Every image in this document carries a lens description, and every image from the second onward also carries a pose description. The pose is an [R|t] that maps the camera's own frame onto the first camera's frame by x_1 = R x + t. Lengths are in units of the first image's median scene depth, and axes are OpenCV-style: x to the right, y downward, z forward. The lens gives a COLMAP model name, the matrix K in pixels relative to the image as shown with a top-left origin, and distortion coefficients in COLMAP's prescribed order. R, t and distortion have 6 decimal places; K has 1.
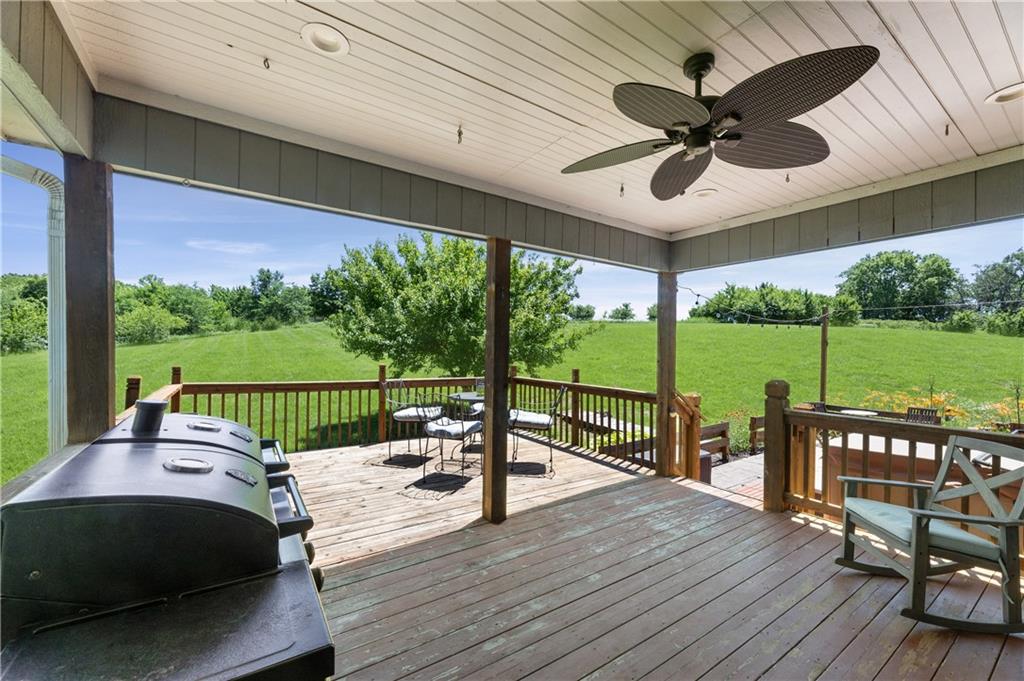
lens RADIAL K [[411.1, 0, 515.0], [0, 411.1, 348.8], [0, 0, 1]] dist [-0.006762, 0.000476]
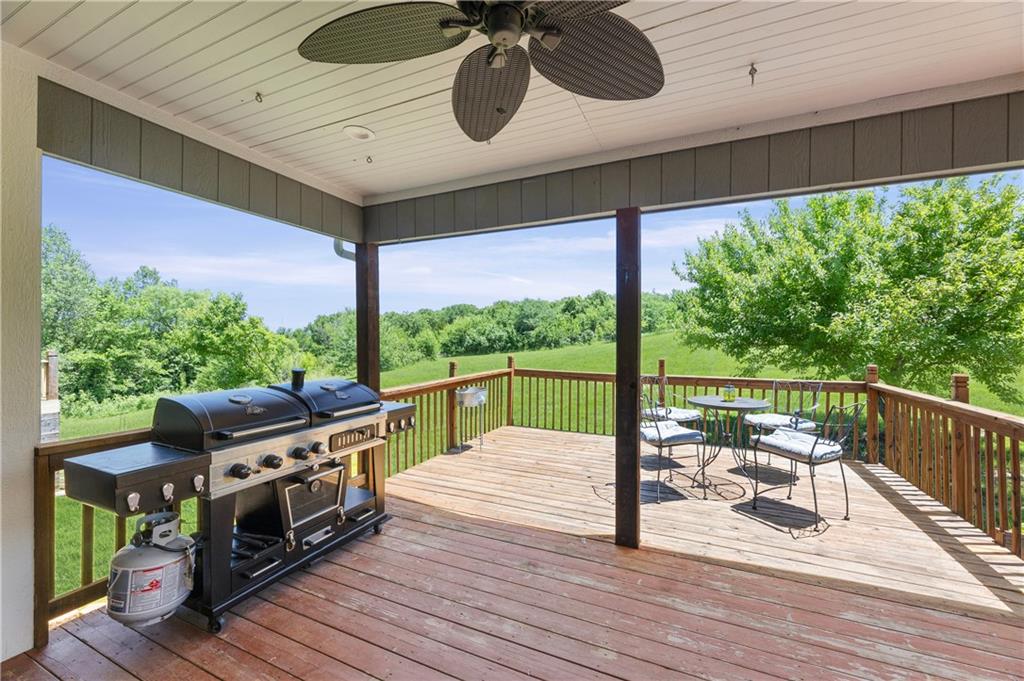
lens RADIAL K [[411.1, 0, 512.9], [0, 411.1, 336.4], [0, 0, 1]] dist [-0.006762, 0.000476]
pose [[0.514907, -0.020923, -0.856991, 0.452627], [0.003932, 0.999749, -0.022046, 0.008181], [0.857237, 0.007982, 0.514860, 0.297557]]
